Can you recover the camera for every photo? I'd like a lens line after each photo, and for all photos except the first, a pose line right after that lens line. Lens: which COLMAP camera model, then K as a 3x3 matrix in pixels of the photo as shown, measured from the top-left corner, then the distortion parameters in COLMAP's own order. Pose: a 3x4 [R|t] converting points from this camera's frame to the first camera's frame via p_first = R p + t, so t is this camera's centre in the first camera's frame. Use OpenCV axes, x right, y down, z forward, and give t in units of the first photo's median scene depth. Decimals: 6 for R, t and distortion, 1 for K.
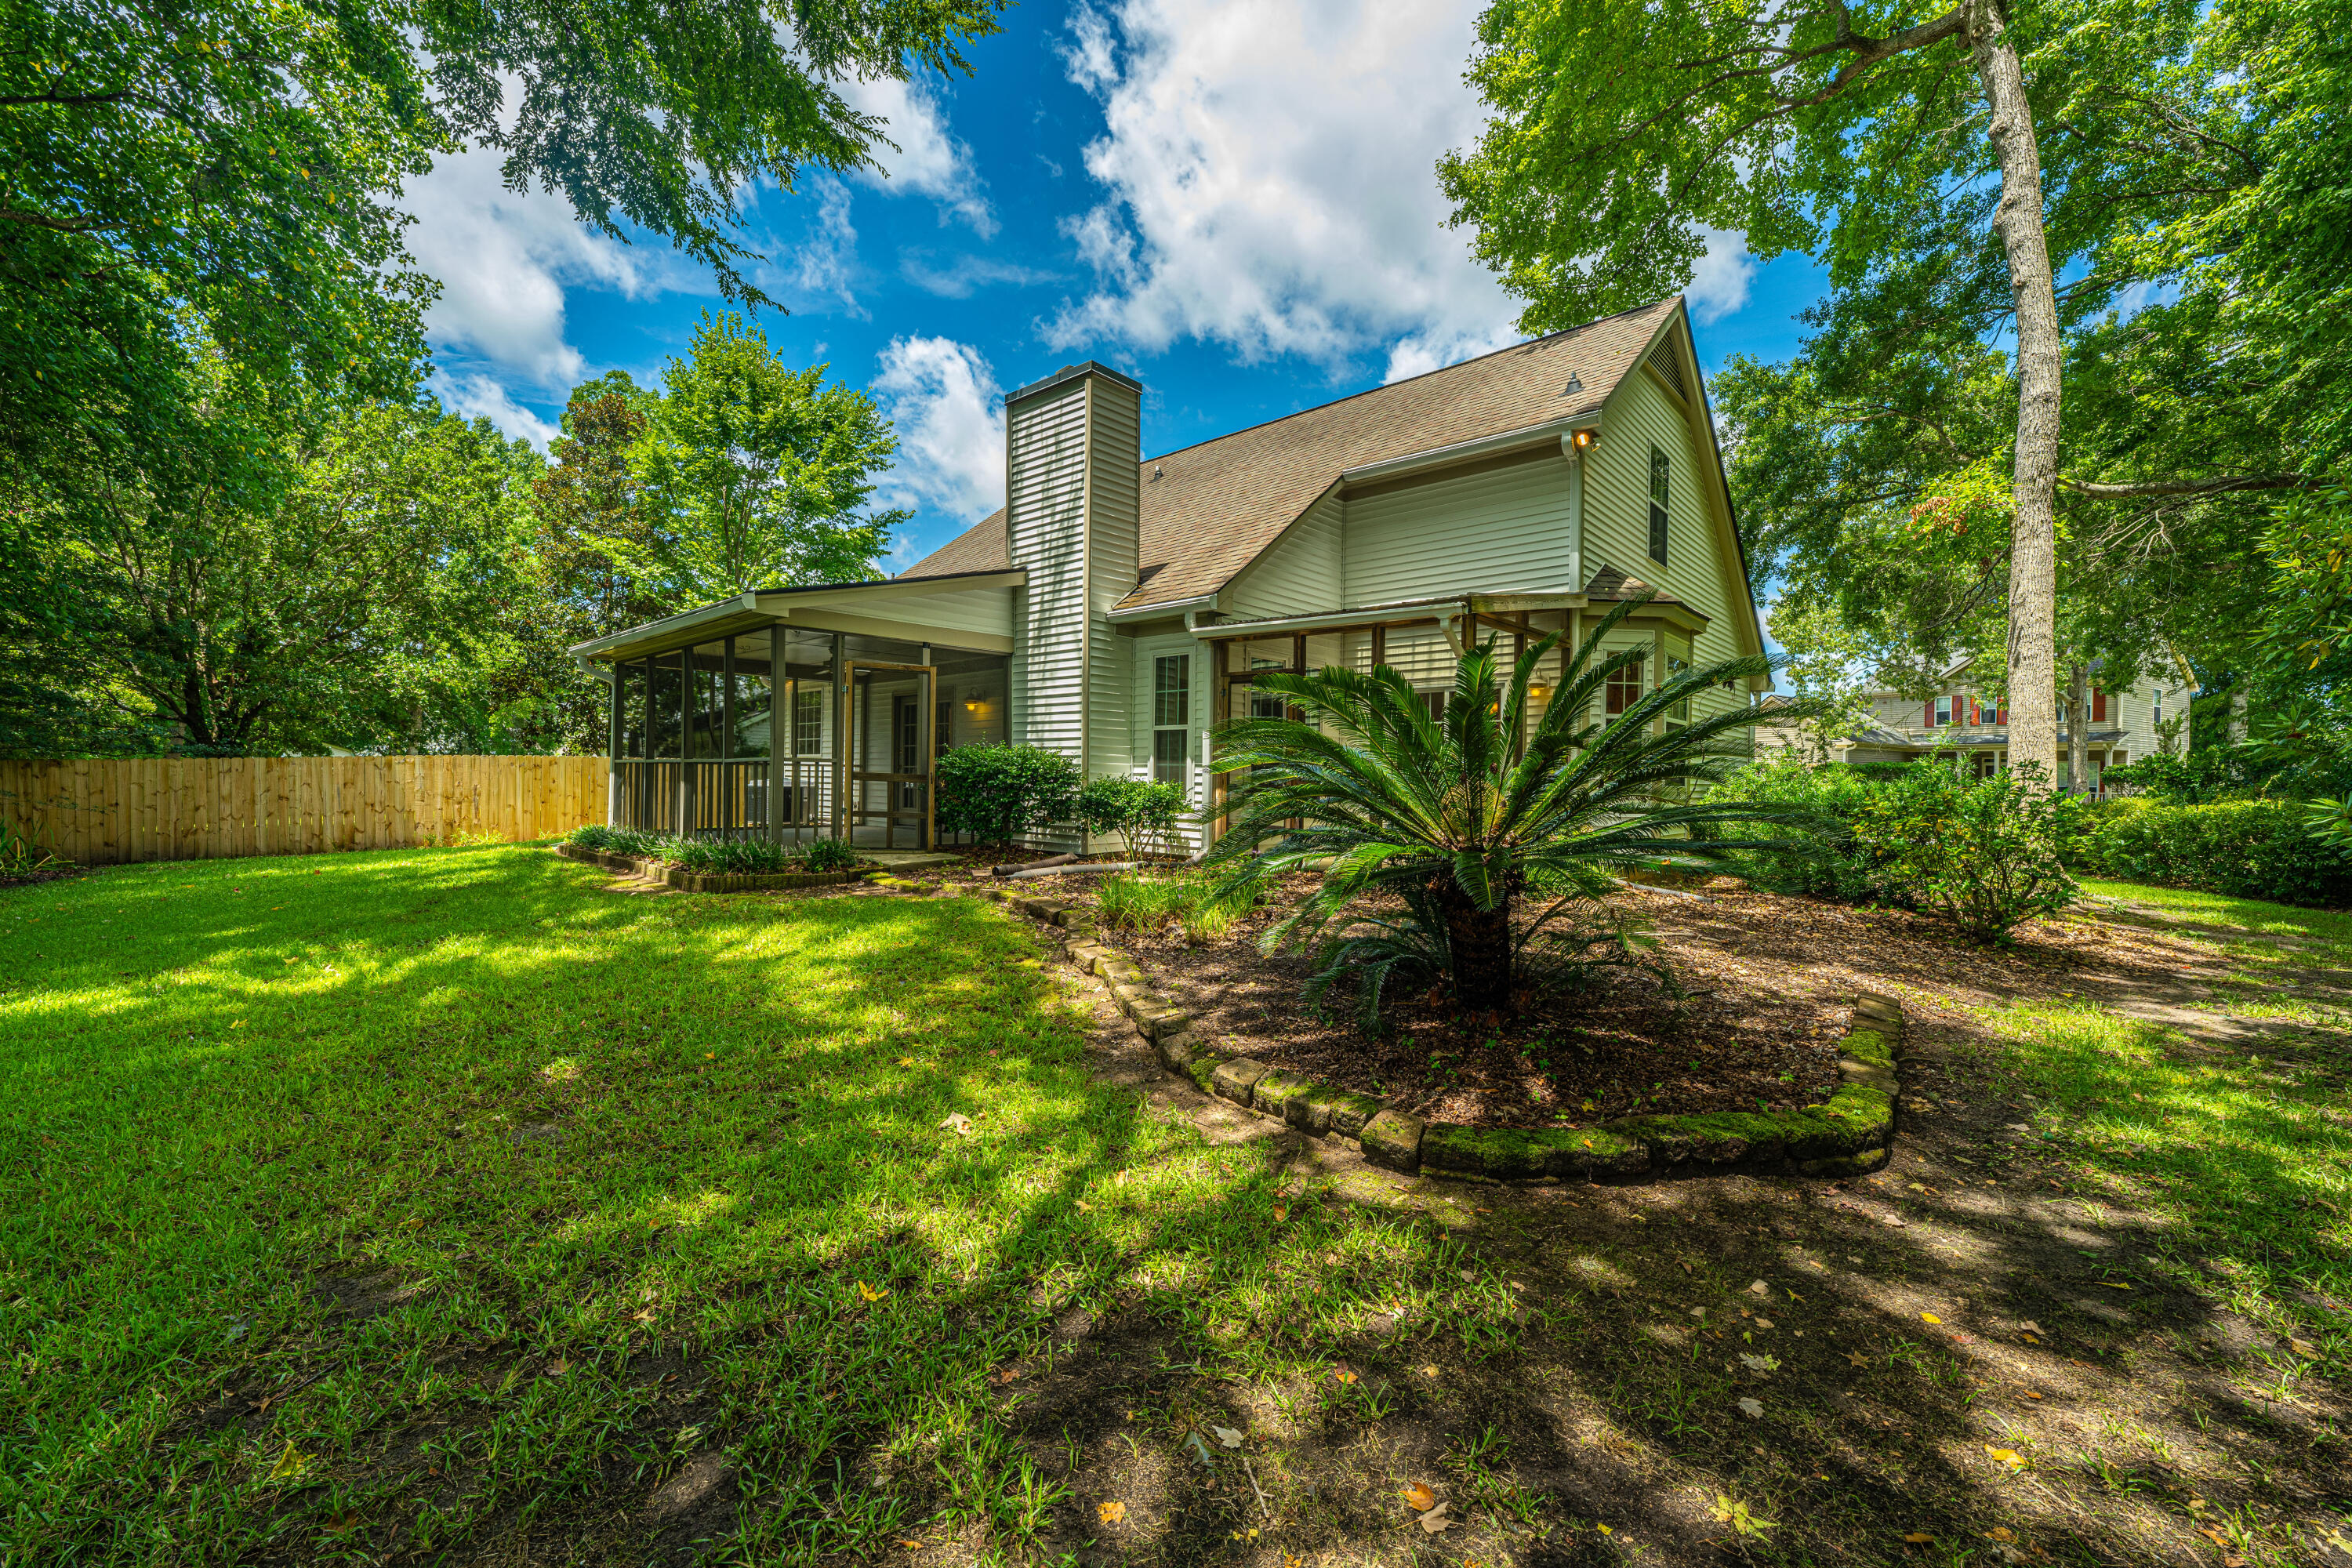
lens RADIAL K [[924.8, 0, 1184.7], [0, 924.8, 792.2], [0, 0, 1]] dist [-0.001613, 0.000040]
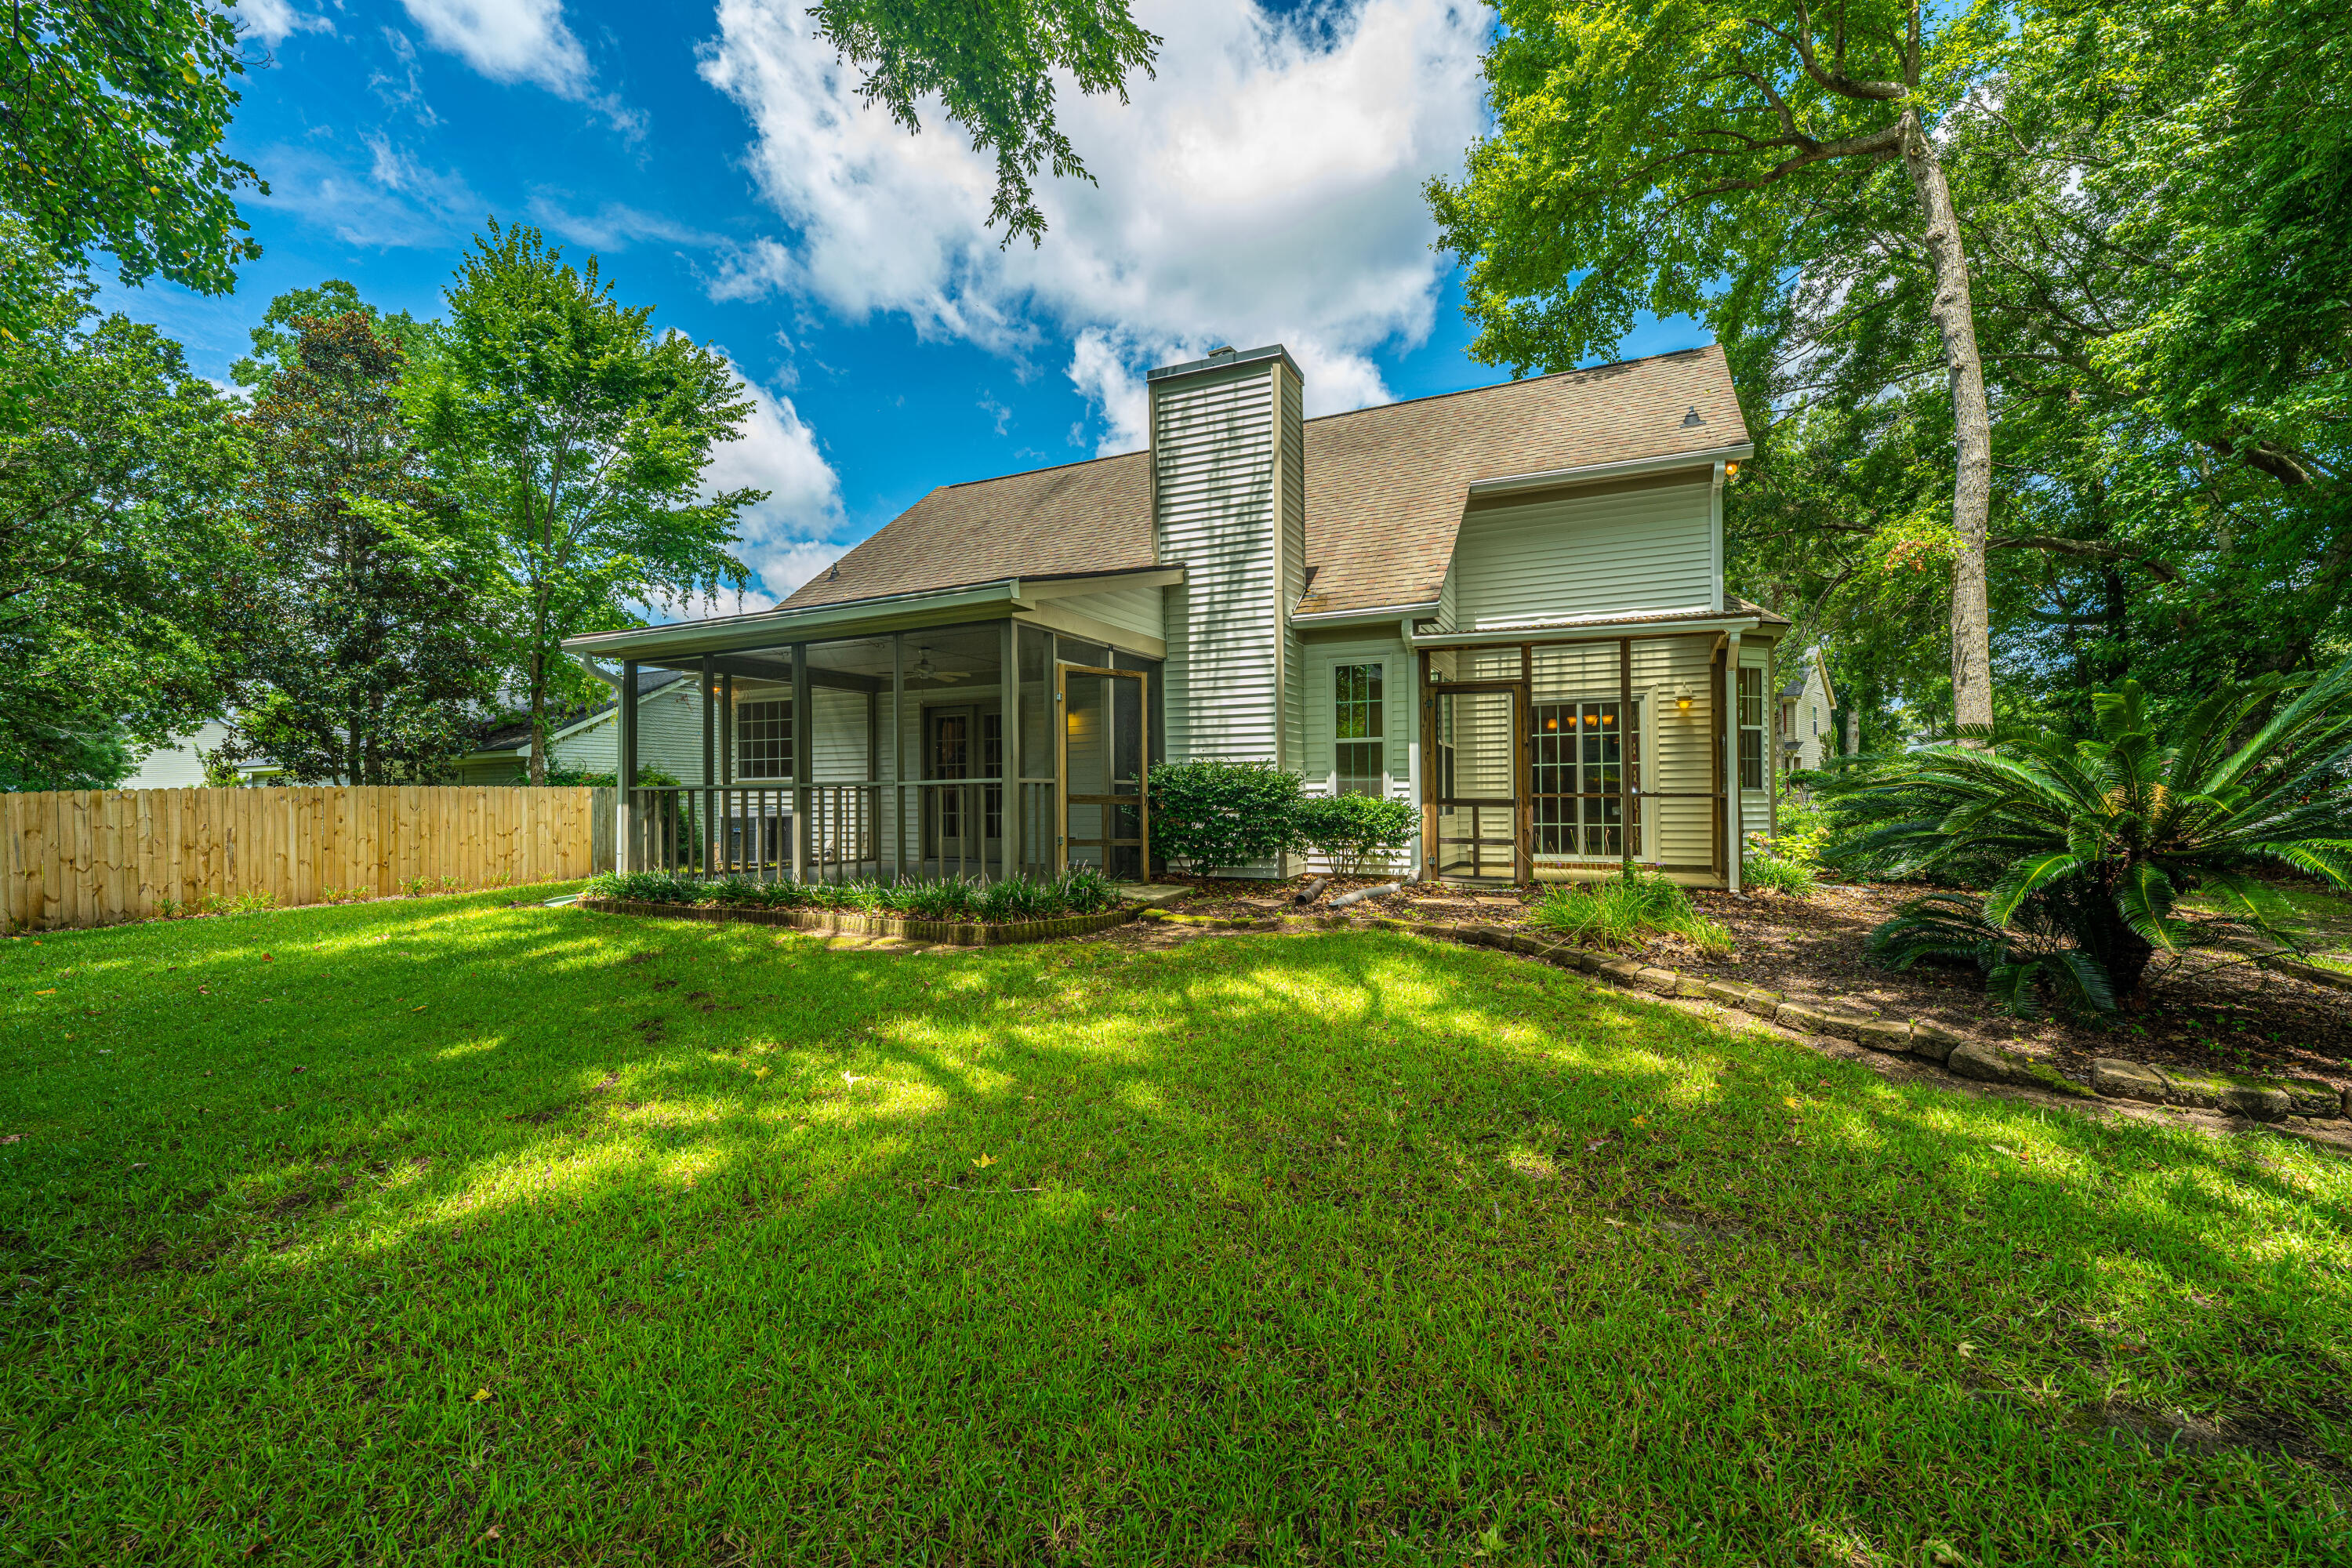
lens RADIAL K [[959.8, 0, 1178.4], [0, 959.8, 807.0], [0, 0, 1]] dist [-0.001174, -0.000130]
pose [[0.956747, -0.026315, 0.289728, -0.452437], [0.027570, 0.999620, -0.000250, -0.005969], [-0.289612, 0.008227, 0.957109, 0.106641]]
